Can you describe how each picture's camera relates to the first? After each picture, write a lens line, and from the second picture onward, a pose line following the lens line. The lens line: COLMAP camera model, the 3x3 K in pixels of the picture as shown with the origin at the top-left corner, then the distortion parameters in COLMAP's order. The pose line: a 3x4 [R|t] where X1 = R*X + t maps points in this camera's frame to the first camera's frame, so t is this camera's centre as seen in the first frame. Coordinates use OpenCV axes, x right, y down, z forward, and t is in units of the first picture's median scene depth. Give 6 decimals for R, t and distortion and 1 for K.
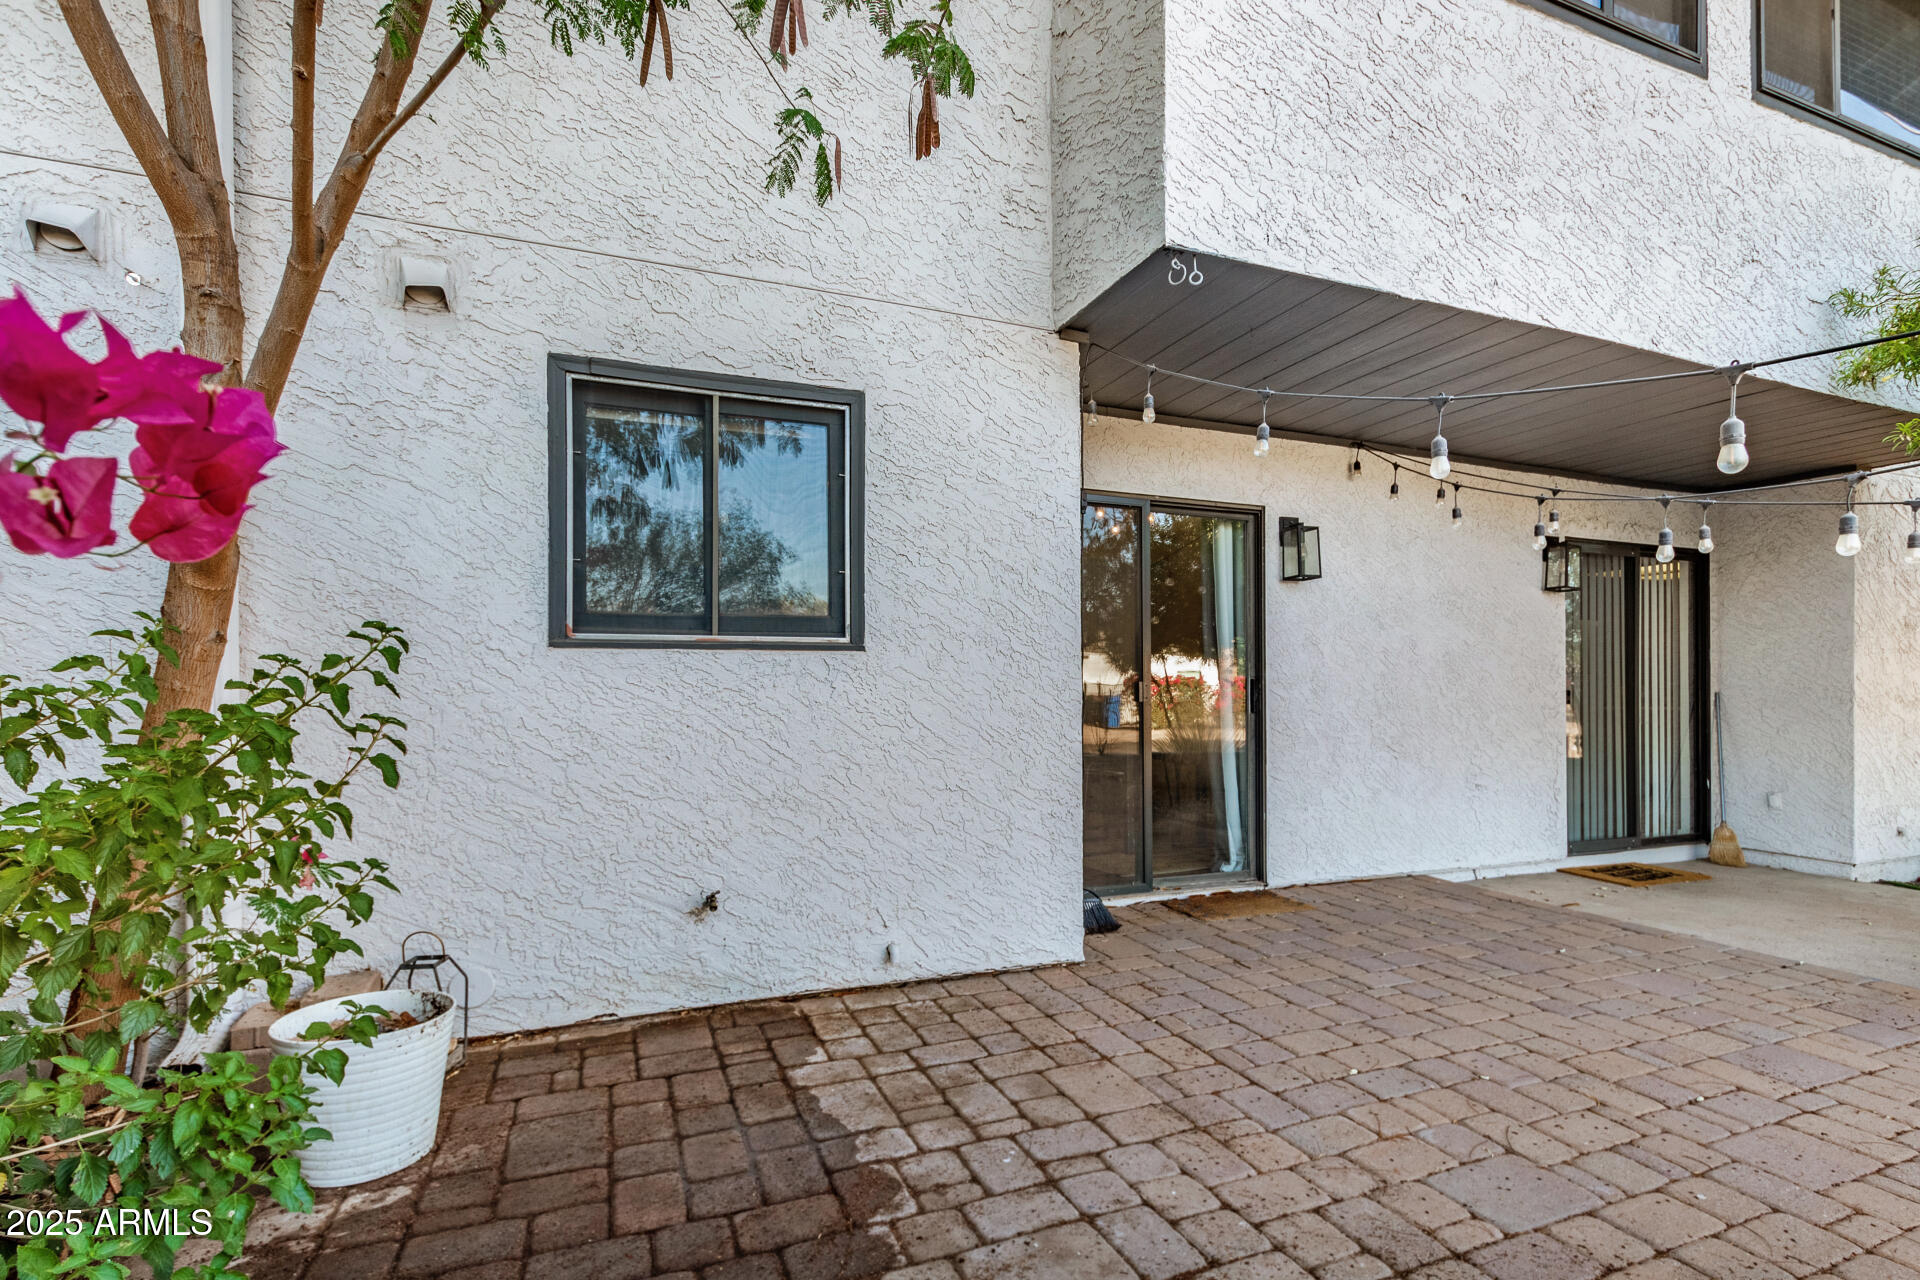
lens RADIAL K [[899.6, 0, 960.7], [0, 899.6, 694.3], [0, 0, 1]] dist [0.011348, -0.004066]
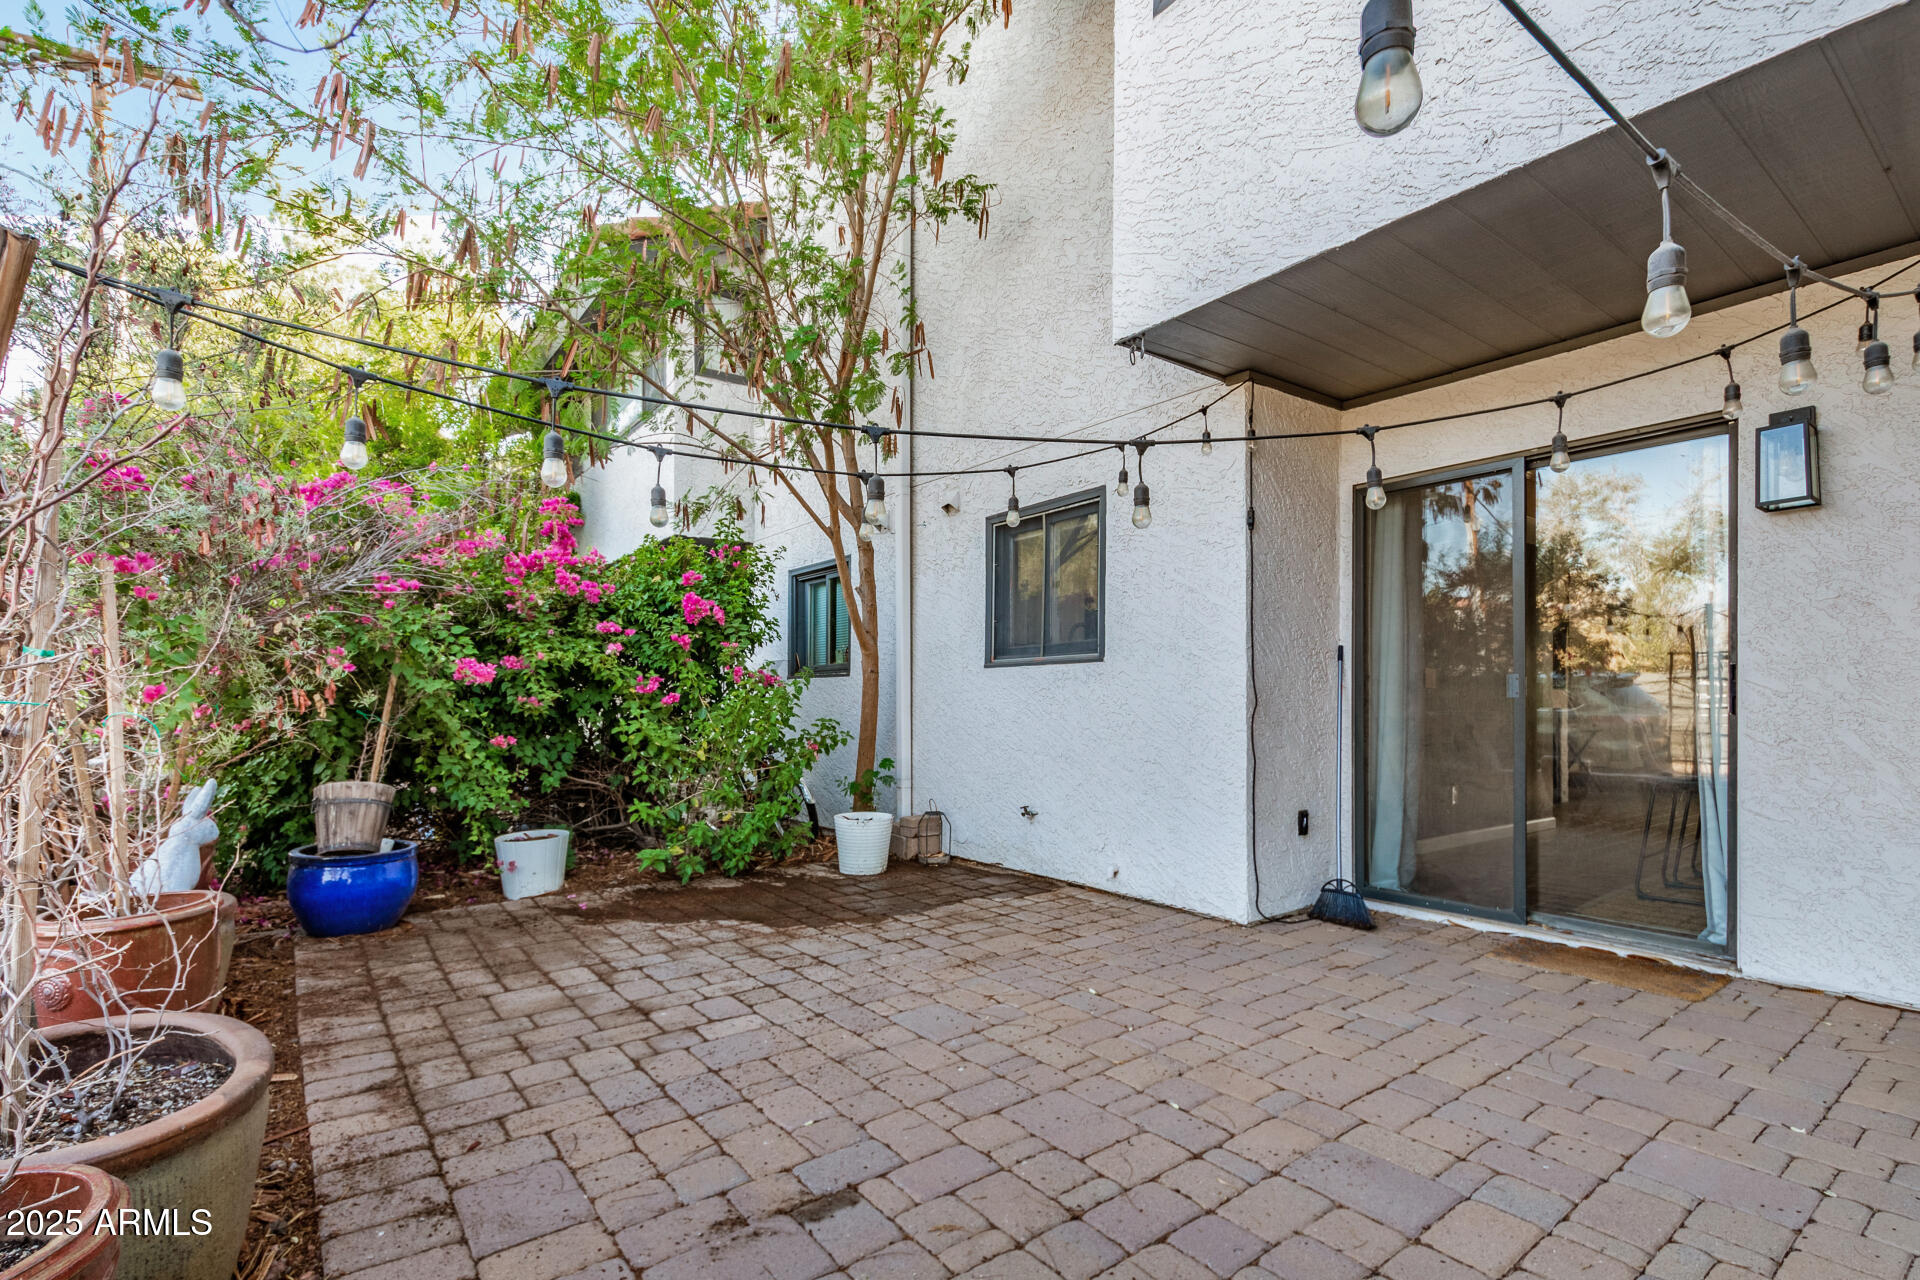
lens RADIAL K [[899.6, 0, 973.2], [0, 899.6, 691.9], [0, 0, 1]] dist [0.011348, -0.004066]
pose [[0.272436, -0.006009, -0.962155, 1.380747], [0.002497, 0.999982, -0.005538, 0.009477], [0.962171, -0.000894, 0.272446, 0.437194]]
